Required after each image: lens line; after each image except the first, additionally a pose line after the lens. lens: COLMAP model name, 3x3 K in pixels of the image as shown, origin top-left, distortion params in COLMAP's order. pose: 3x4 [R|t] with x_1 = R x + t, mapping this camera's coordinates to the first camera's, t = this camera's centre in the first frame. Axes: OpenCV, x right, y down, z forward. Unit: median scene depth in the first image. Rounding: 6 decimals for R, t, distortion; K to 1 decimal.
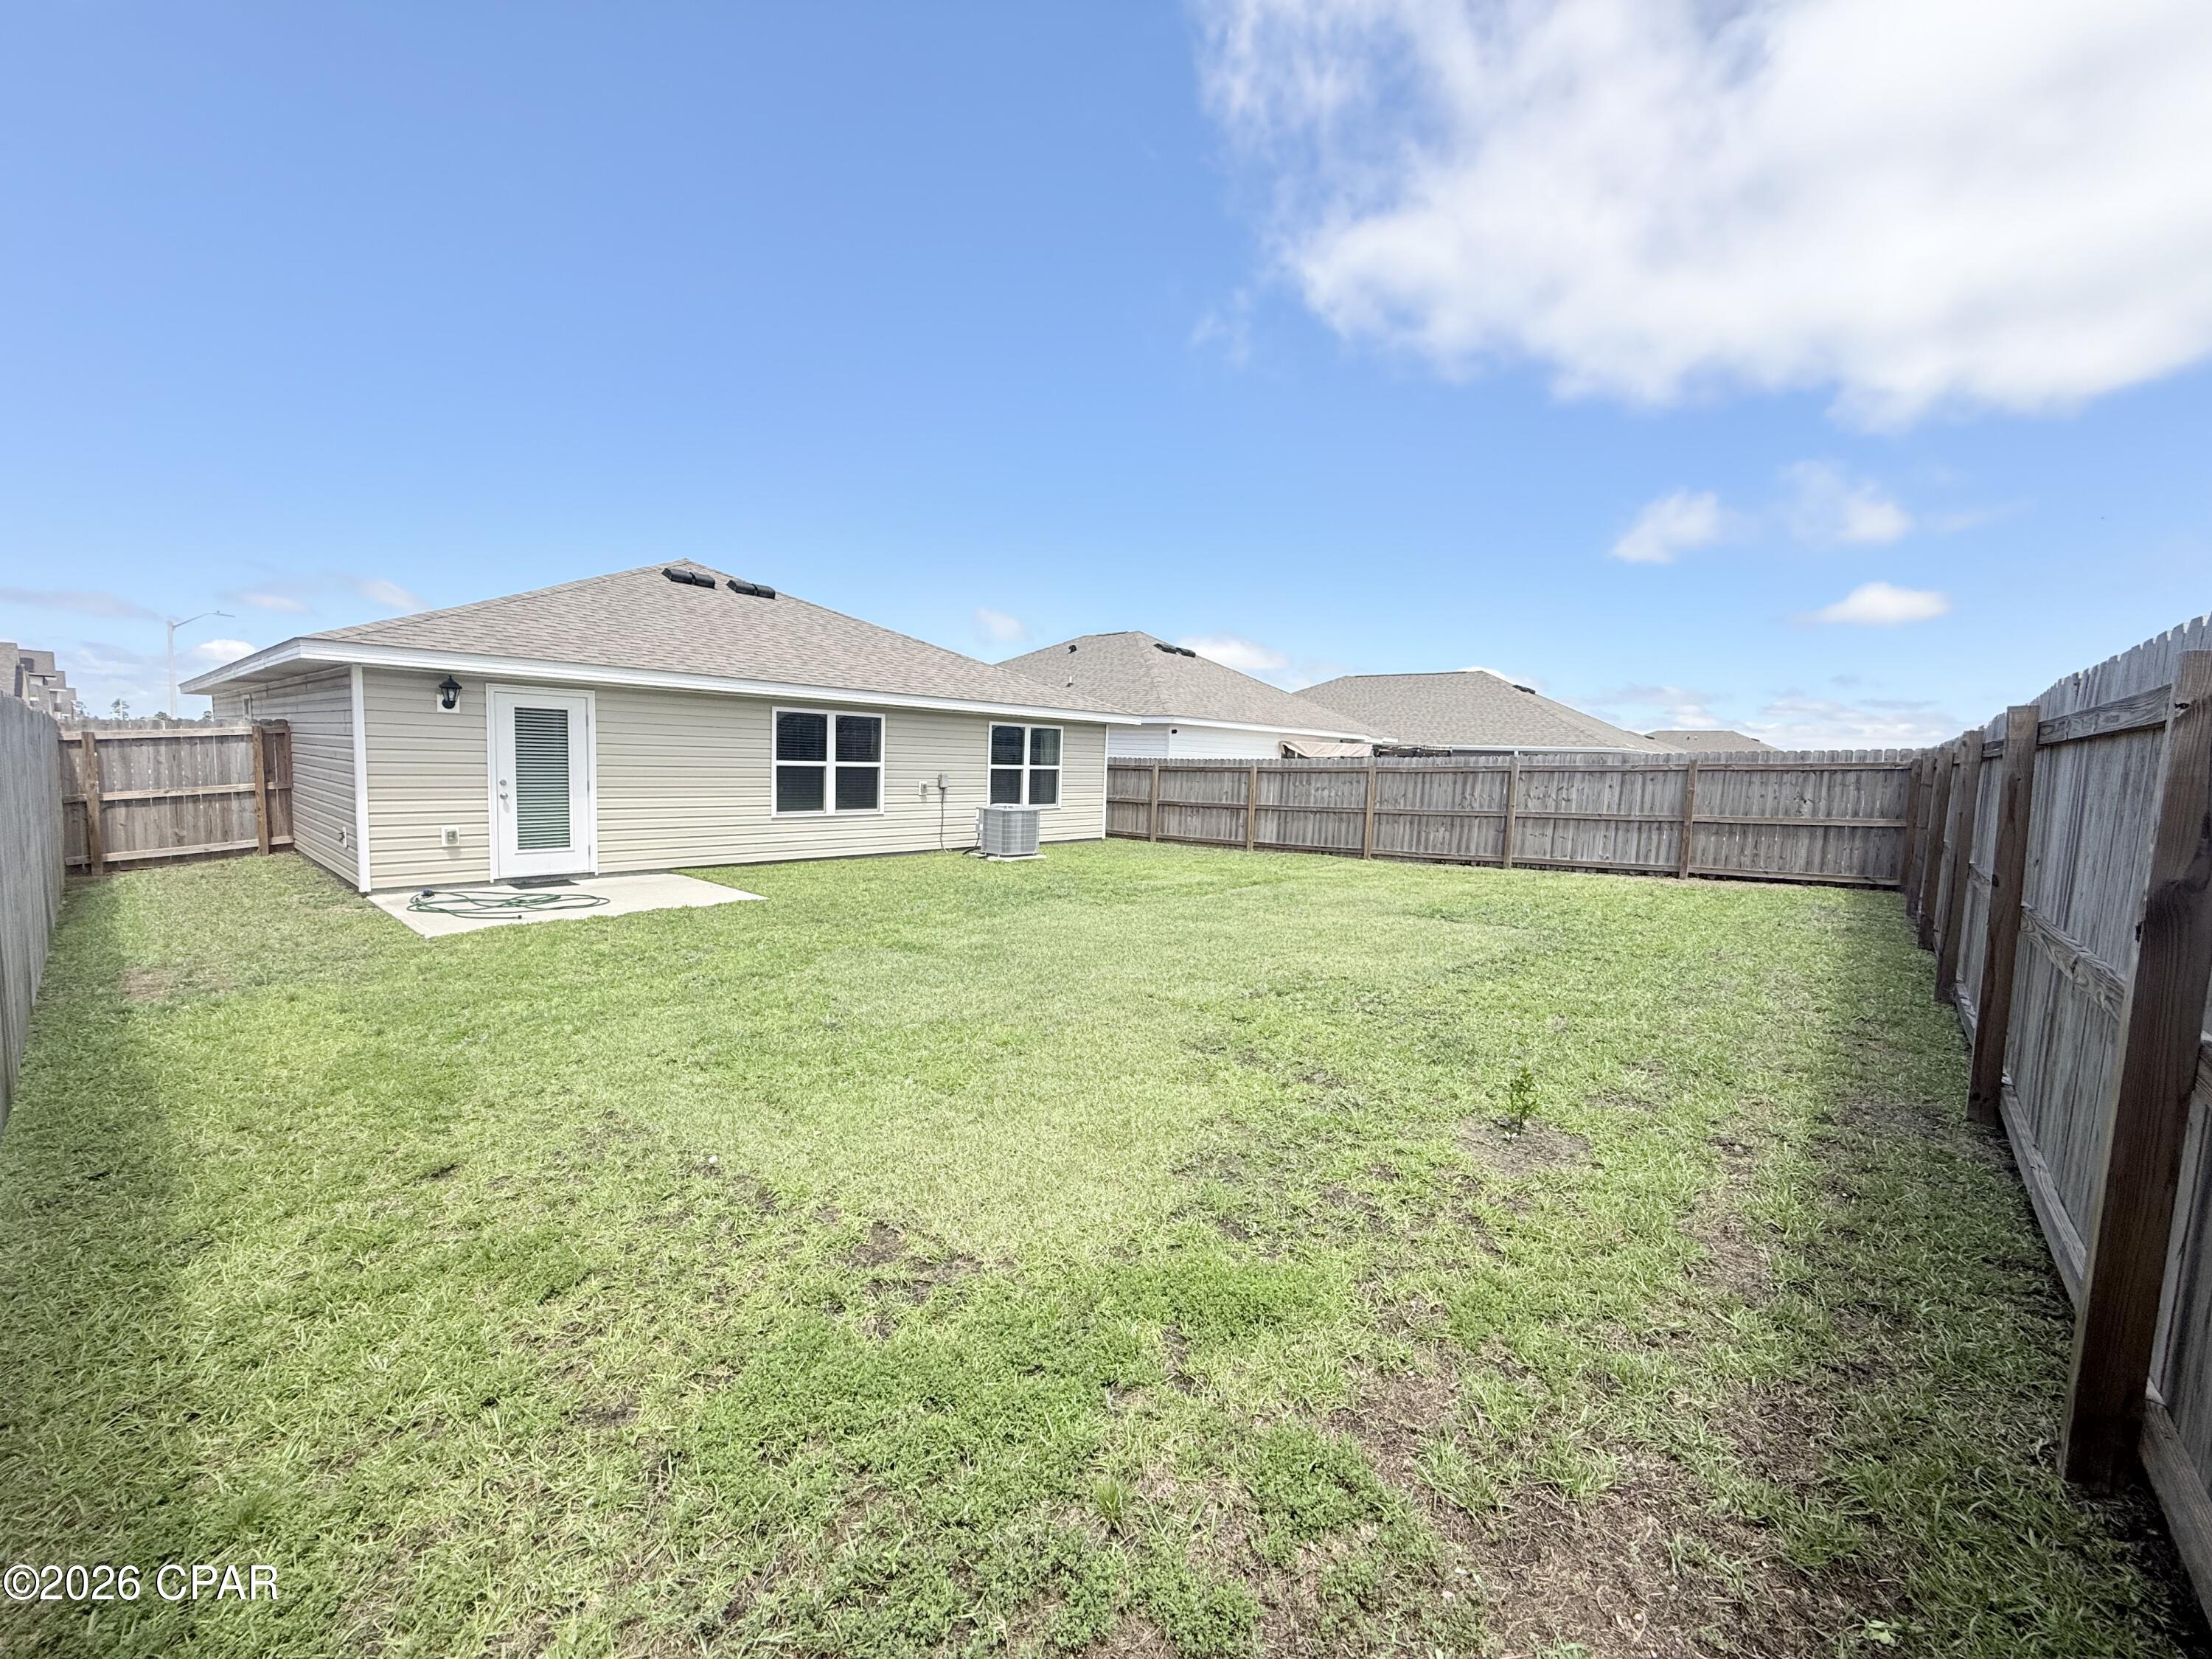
lens RADIAL K [[878.8, 0, 1103.8], [0, 878.8, 832.0], [0, 0, 1]] dist [-0.001259, 0.000372]
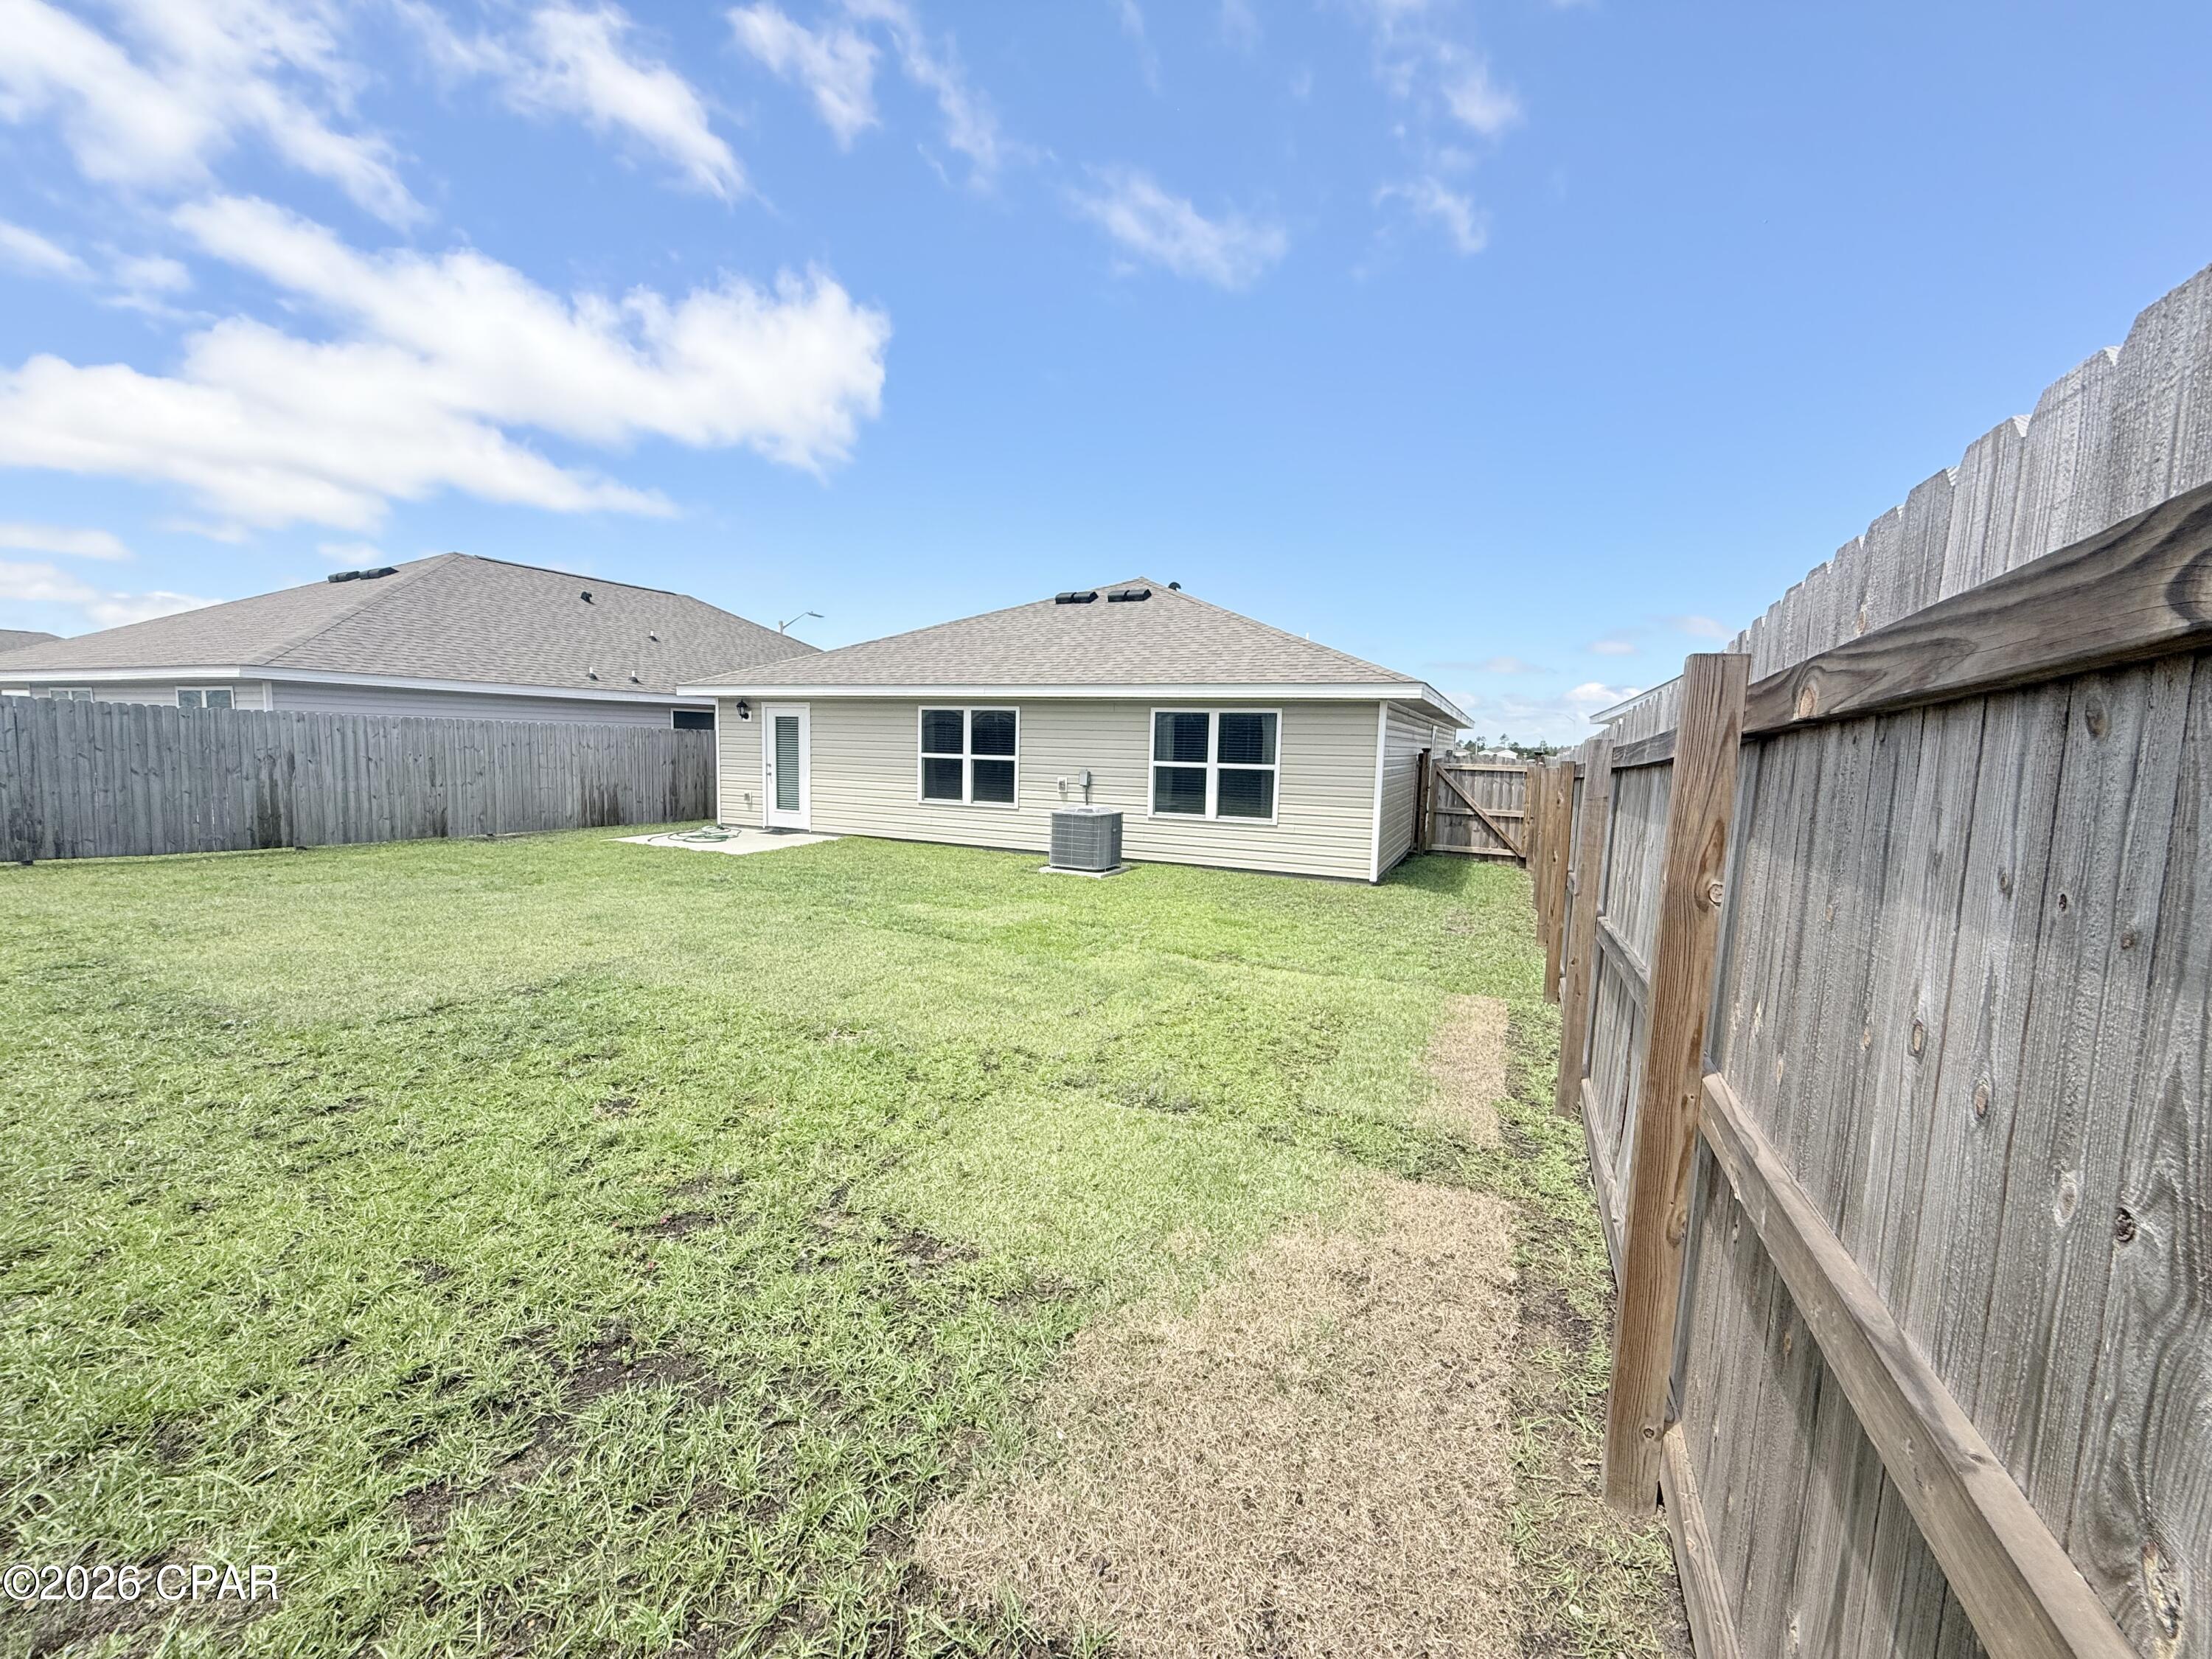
lens RADIAL K [[878.8, 0, 1103.8], [0, 878.8, 835.5], [0, 0, 1]] dist [-0.001259, 0.000372]
pose [[0.285950, 0.074555, -0.955340, 0.760068], [-0.100268, 0.993824, 0.047547, -0.050549], [0.952984, 0.082194, 0.291659, 0.861988]]
